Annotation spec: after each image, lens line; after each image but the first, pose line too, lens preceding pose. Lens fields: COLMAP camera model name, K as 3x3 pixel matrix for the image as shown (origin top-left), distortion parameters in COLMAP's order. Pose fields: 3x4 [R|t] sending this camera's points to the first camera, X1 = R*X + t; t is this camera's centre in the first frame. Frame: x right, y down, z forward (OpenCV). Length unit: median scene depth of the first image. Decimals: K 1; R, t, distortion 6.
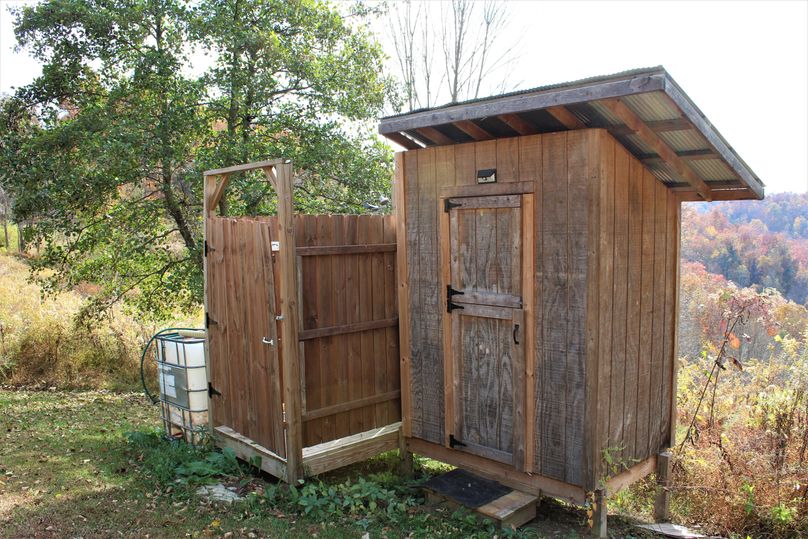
lens RADIAL K [[629.2, 0, 401.0], [0, 629.2, 283.0], [0, 0, 1]] dist [-0.100034, 0.080842]
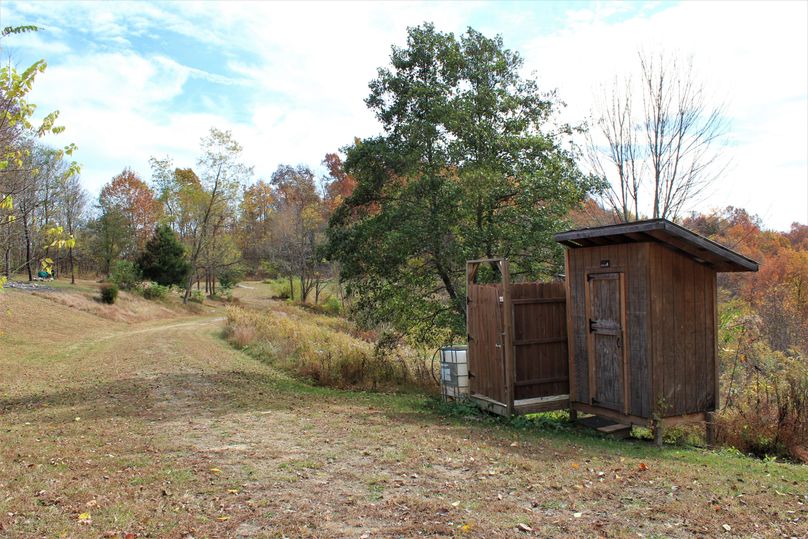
lens RADIAL K [[629.2, 0, 401.0], [0, 629.2, 283.0], [0, 0, 1]] dist [-0.100034, 0.080842]
pose [[0.923980, -0.016115, -0.382100, 0.274862], [-0.013796, 0.997057, -0.075411, 0.046979], [0.382191, 0.074950, 0.921039, -1.002788]]
